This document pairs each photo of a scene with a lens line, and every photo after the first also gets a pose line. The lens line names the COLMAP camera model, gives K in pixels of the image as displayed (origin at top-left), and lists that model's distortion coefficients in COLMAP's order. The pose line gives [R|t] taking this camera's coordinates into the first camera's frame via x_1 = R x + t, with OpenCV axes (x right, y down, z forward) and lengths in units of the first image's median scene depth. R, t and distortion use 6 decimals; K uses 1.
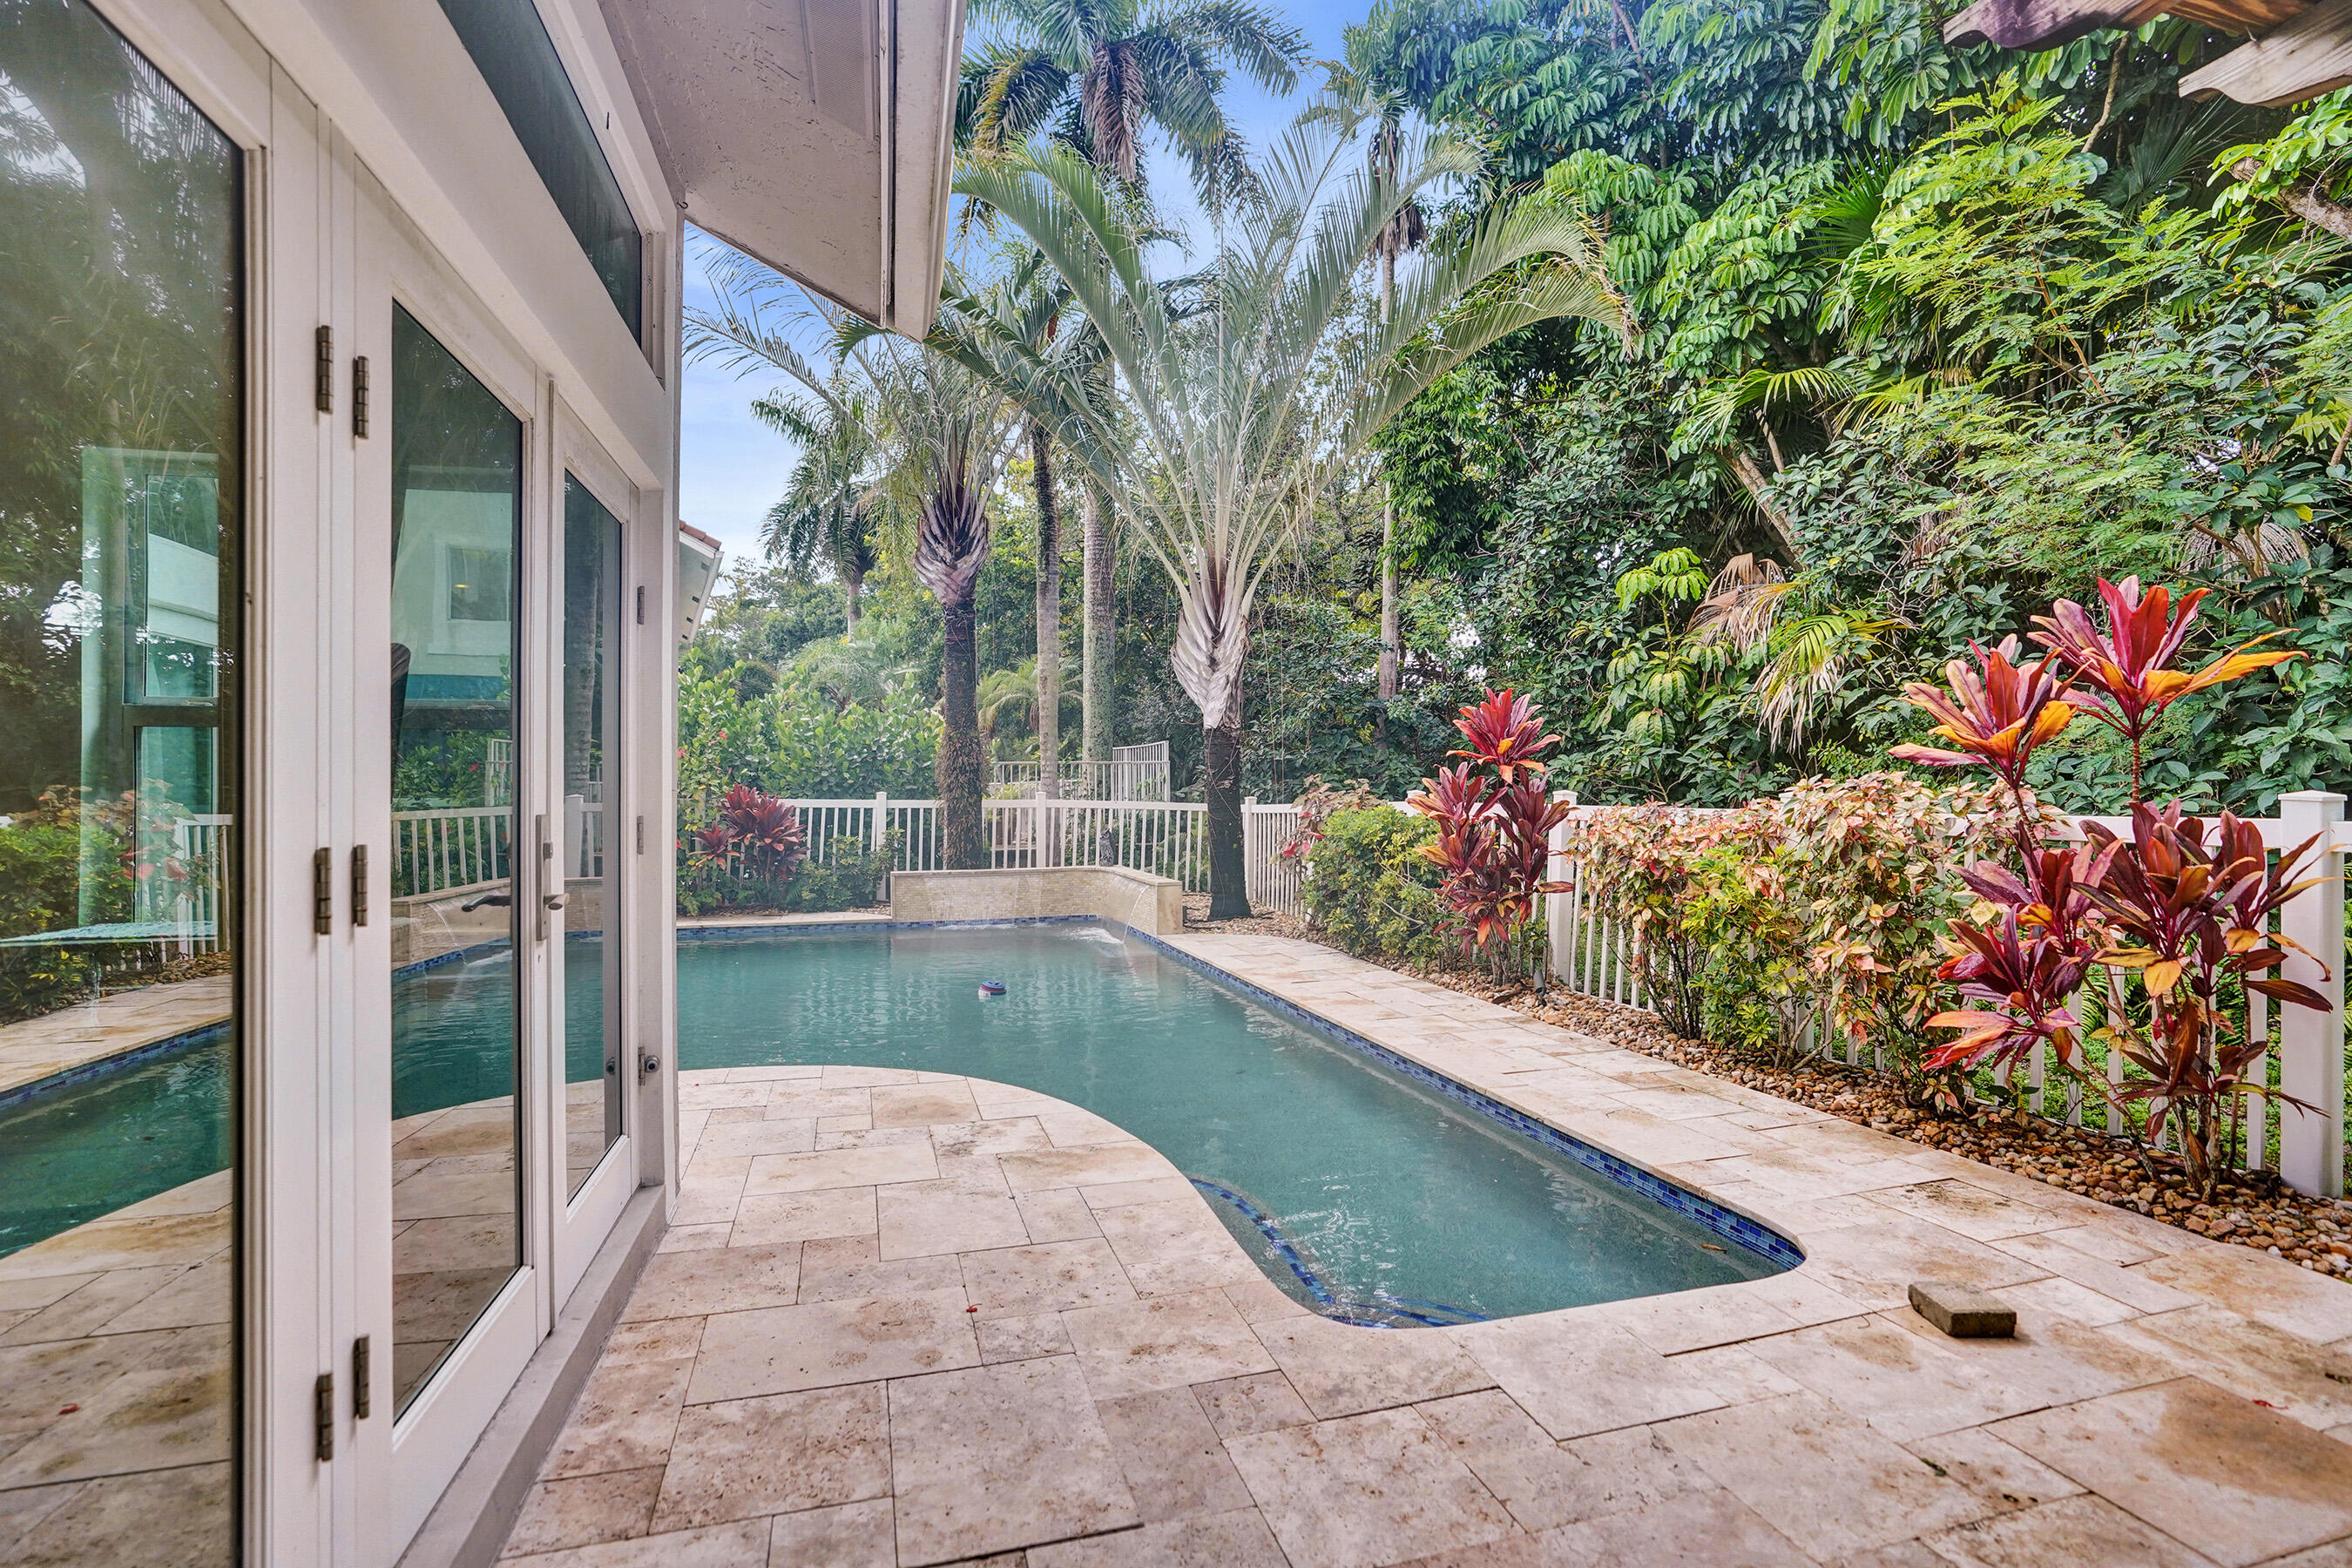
lens RADIAL K [[1100.7, 0, 1174.6], [0, 1100.7, 783.7], [0, 0, 1]] dist [-0.061291, 0.022740]
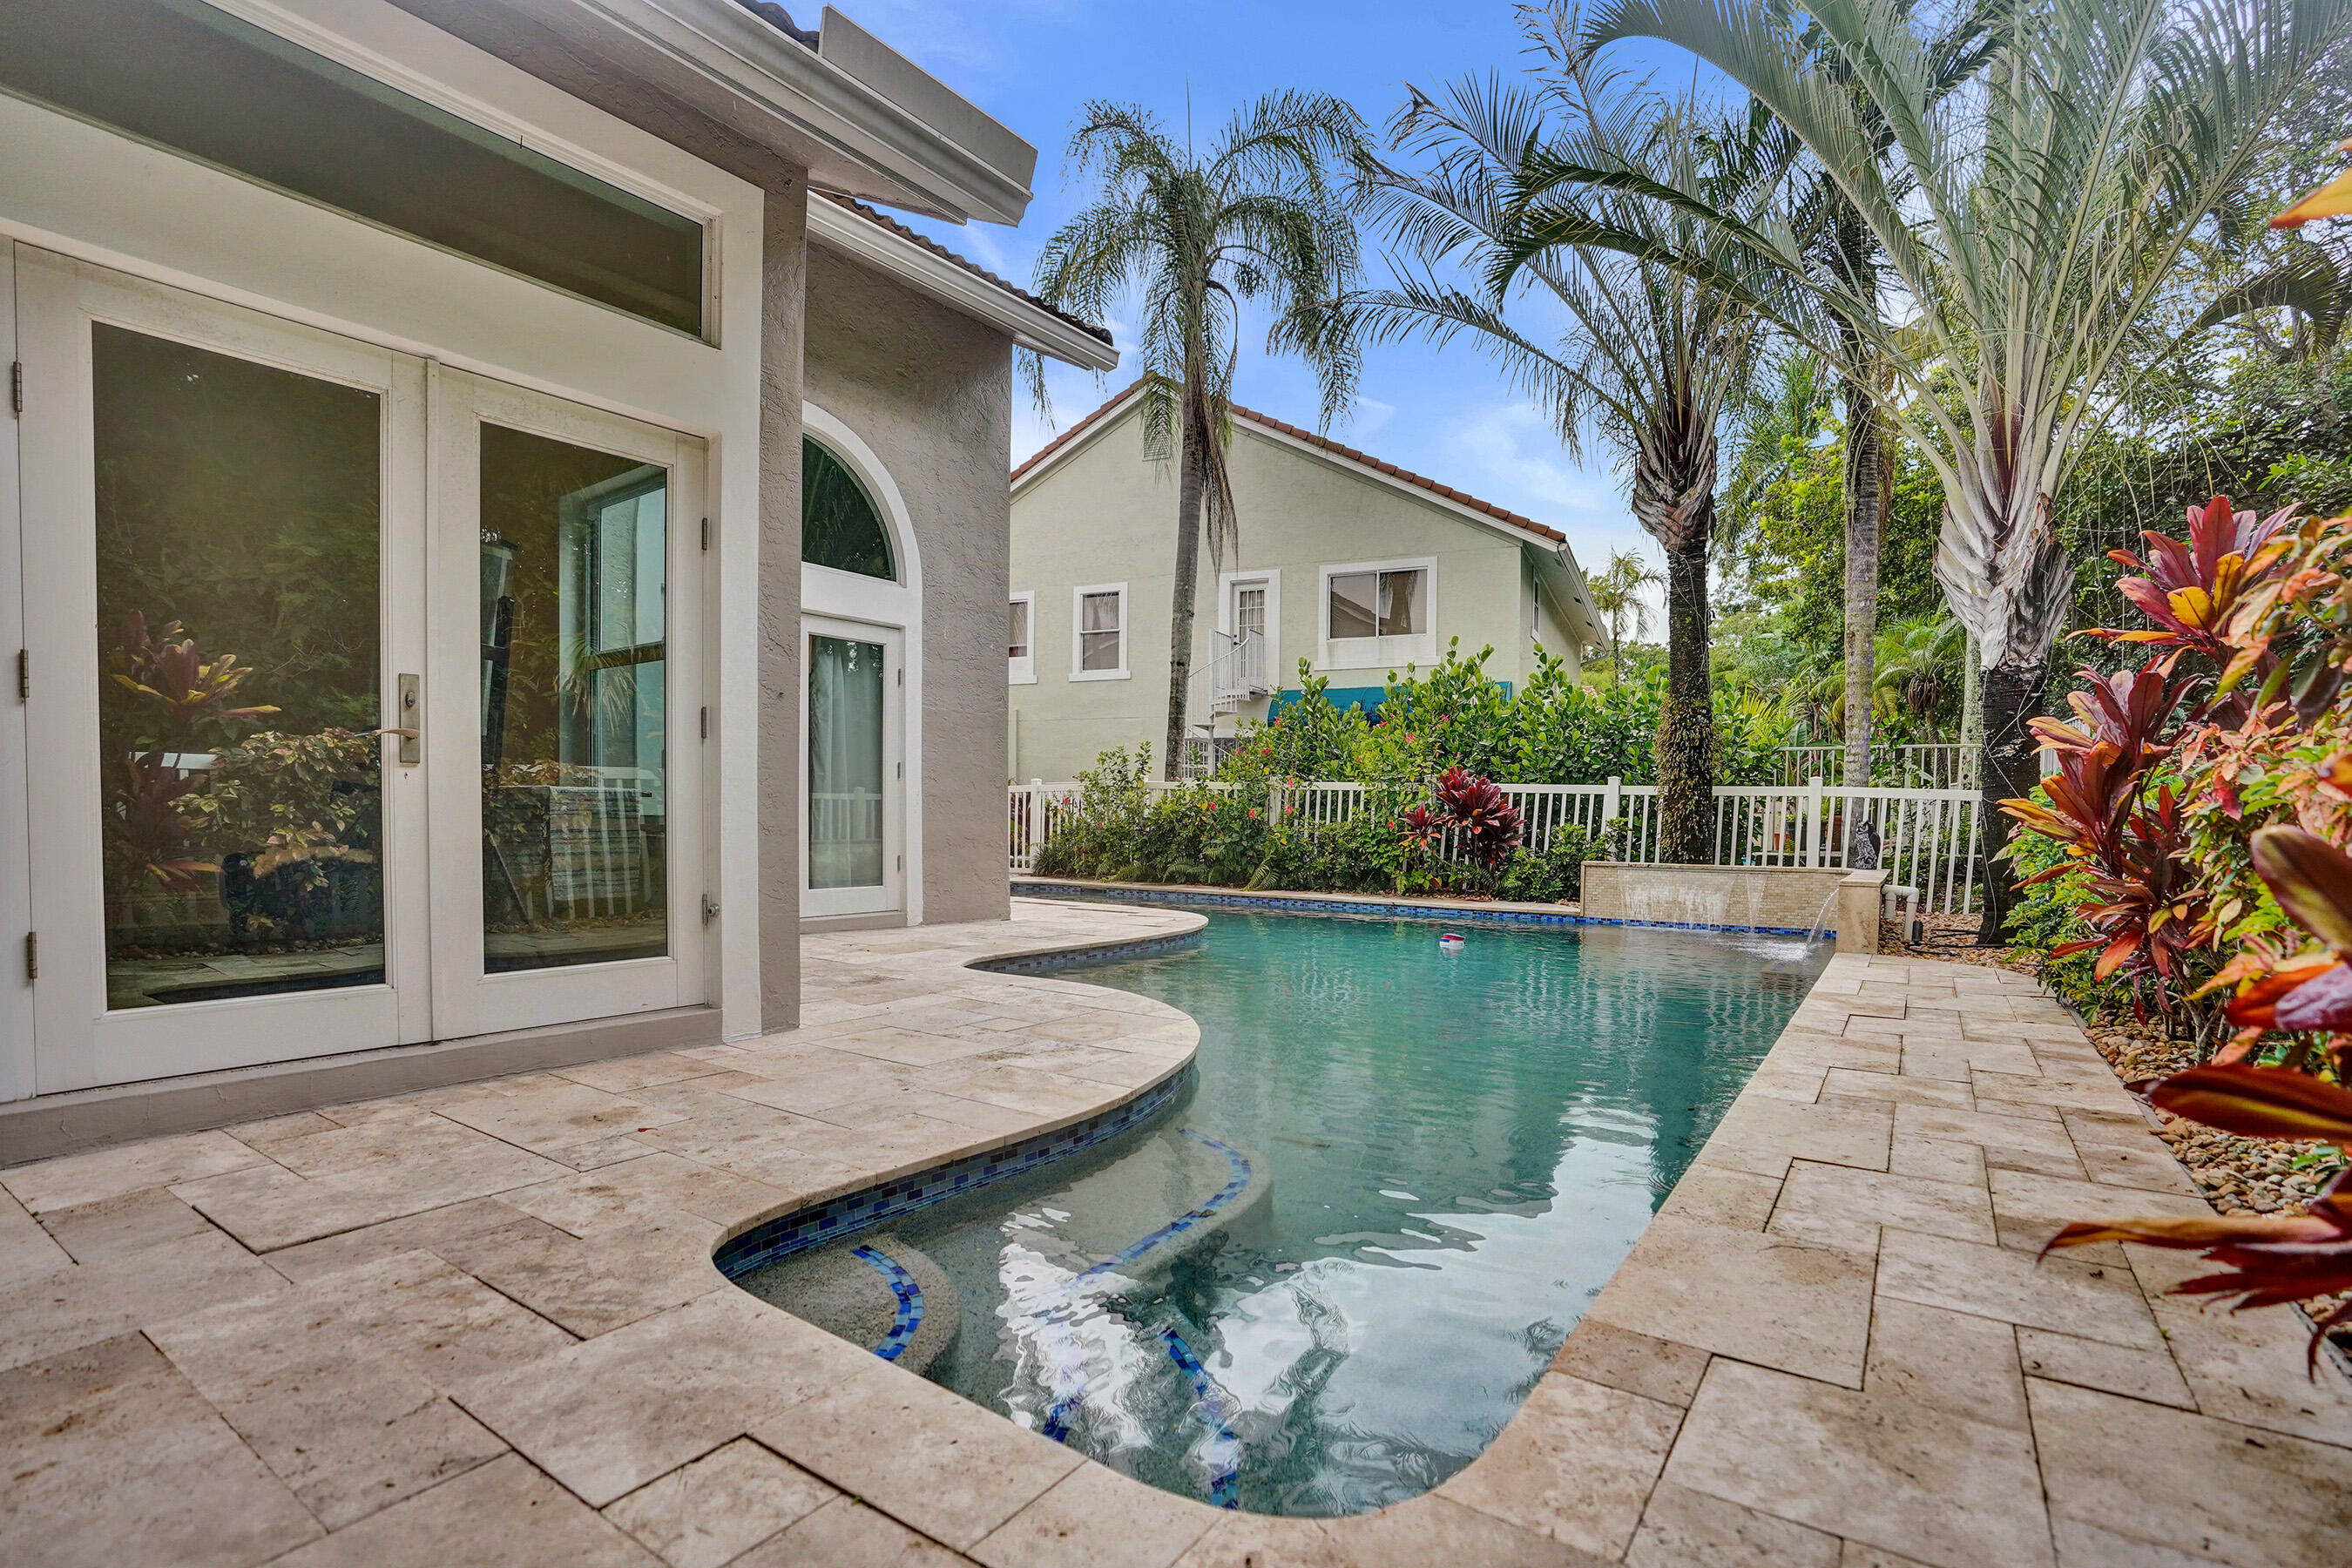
lens RADIAL K [[1100.7, 0, 1122.2], [0, 1100.7, 857.3], [0, 0, 1]] dist [-0.061291, 0.022740]
pose [[0.630384, 0.051187, -0.774594, 0.623580], [-0.011325, 0.998324, 0.056755, 0.100899], [0.776201, -0.027005, 0.629907, 0.470177]]
